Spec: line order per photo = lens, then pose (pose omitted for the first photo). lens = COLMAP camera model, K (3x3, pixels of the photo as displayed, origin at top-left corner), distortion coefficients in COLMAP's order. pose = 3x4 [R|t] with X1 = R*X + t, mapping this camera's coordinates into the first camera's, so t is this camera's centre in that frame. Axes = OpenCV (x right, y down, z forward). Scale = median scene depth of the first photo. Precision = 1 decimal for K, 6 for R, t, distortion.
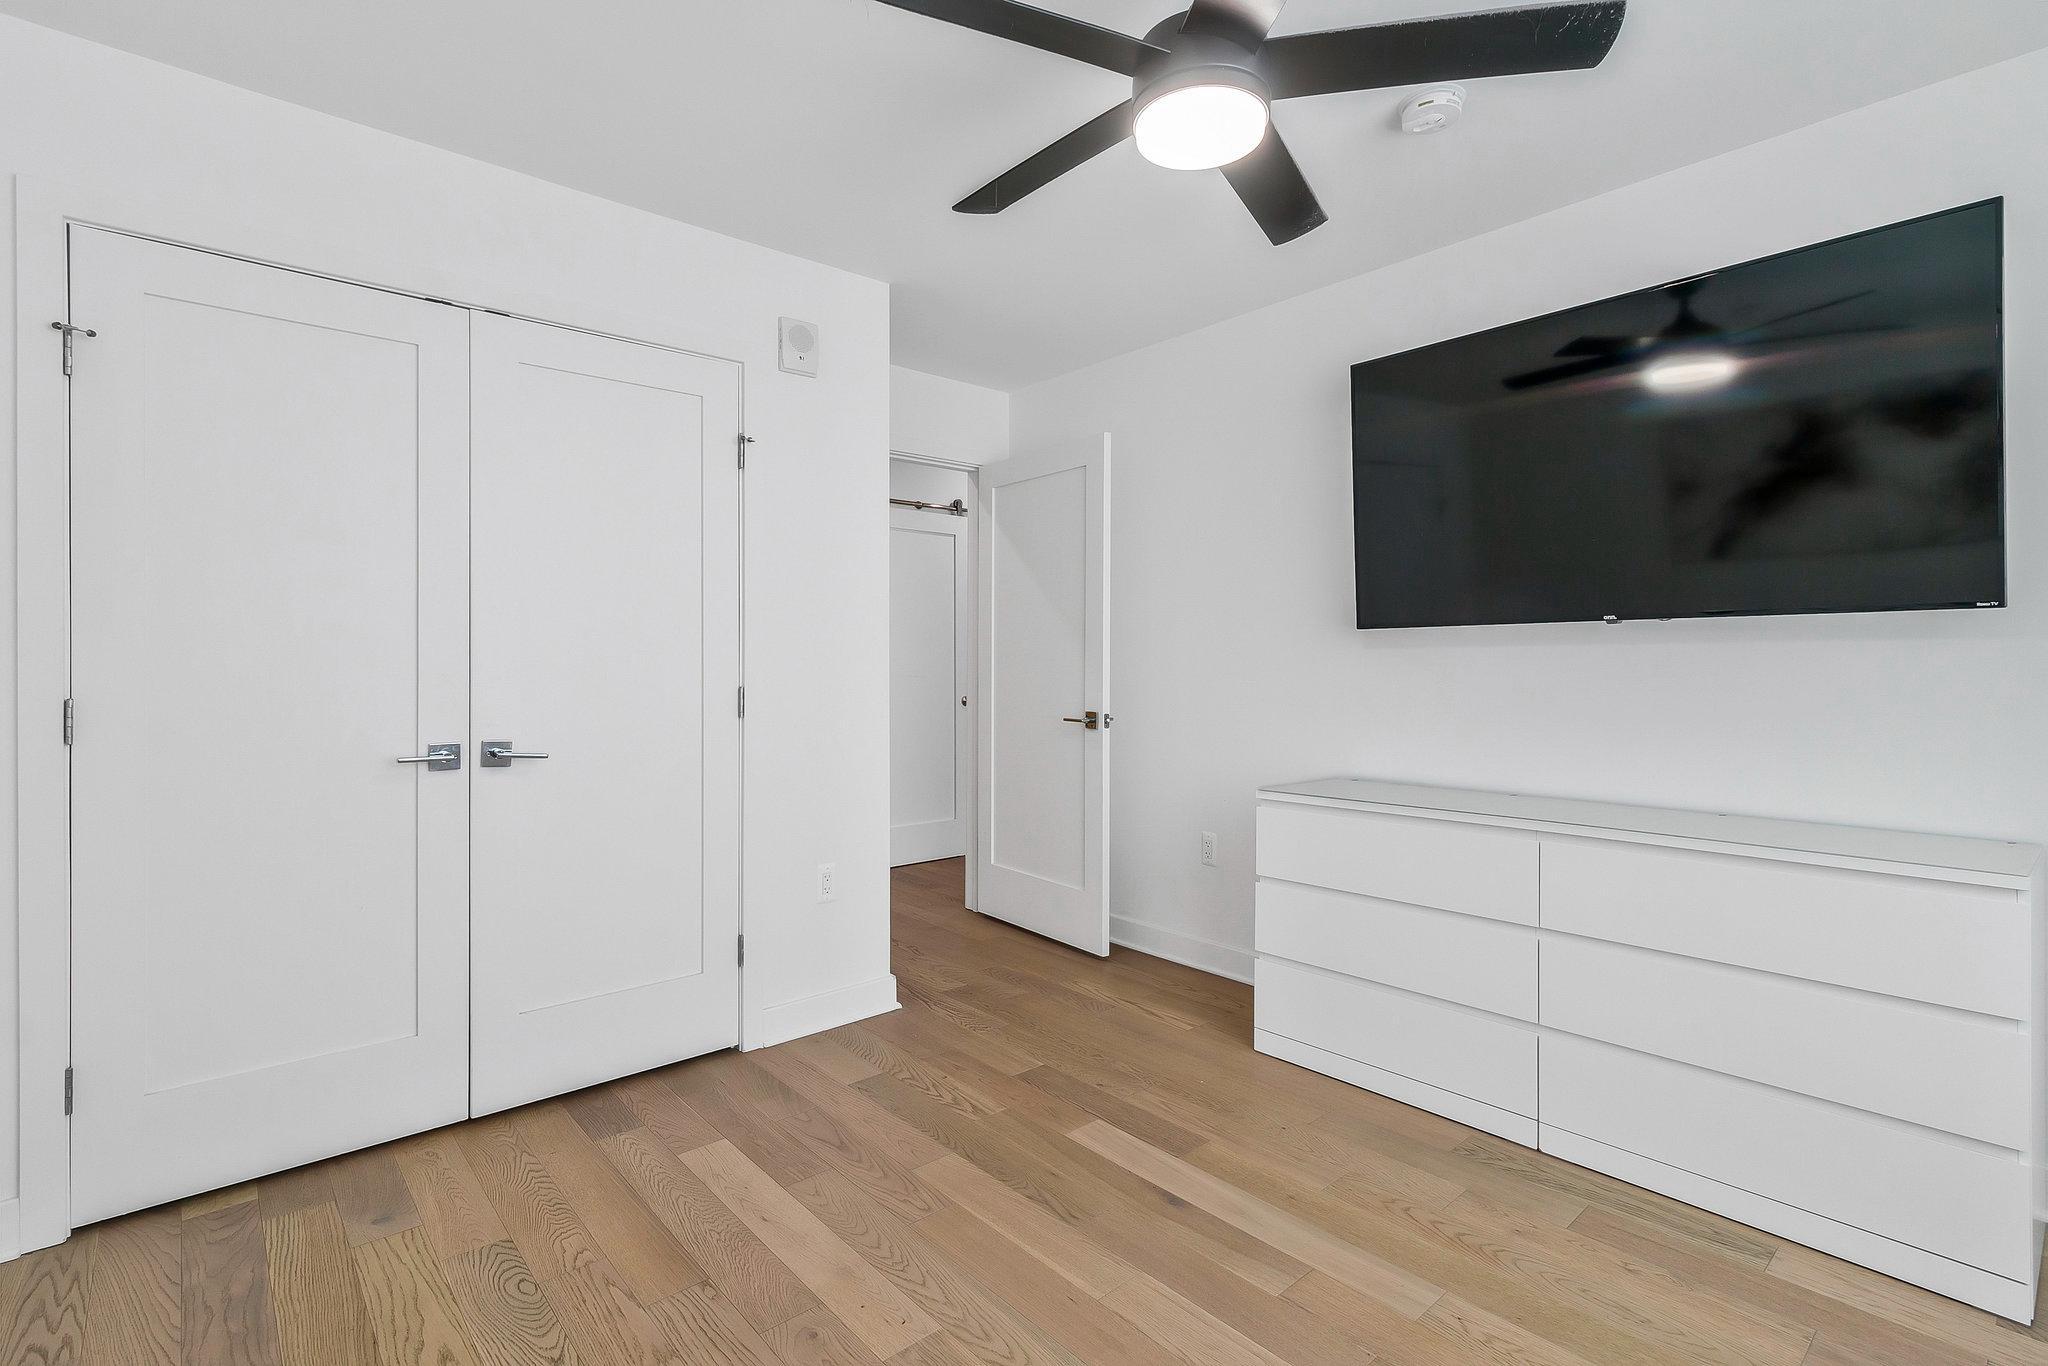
lens RADIAL K [[992.3, 0, 1029.0], [0, 992.3, 650.6], [0, 0, 1]] dist [0.003770, -0.000186]
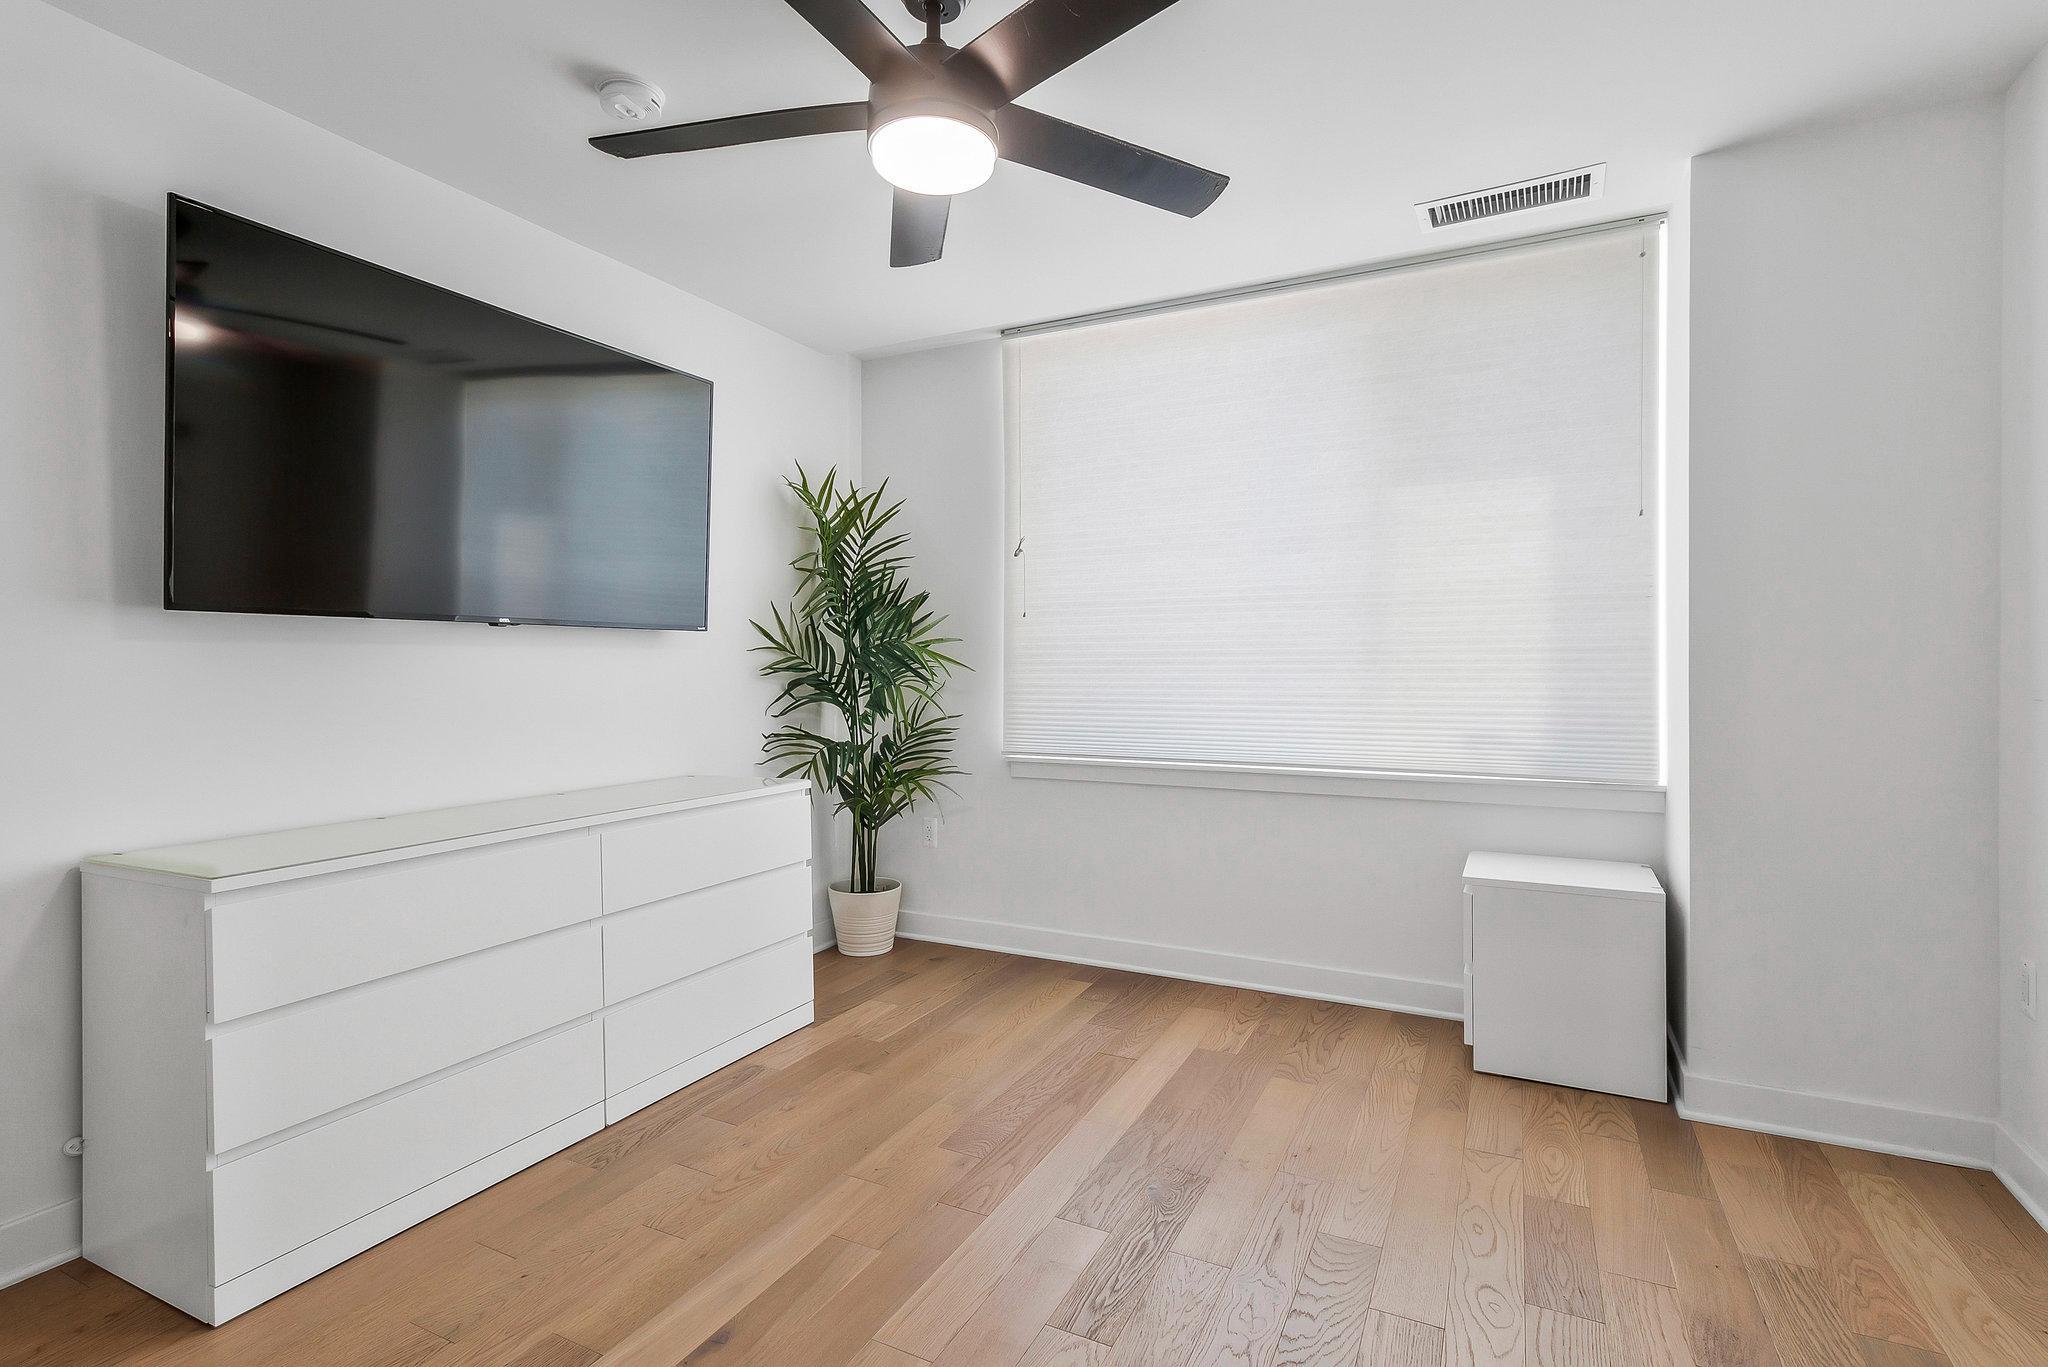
lens RADIAL K [[992.3, 0, 1029.0], [0, 992.3, 651.1], [0, 0, 1]] dist [0.003770, -0.000186]
pose [[-0.394070, 0.015251, 0.918954, -0.701324], [-0.008064, 0.999766, -0.020051, 0.018832], [-0.919045, -0.015312, -0.393855, 1.113317]]
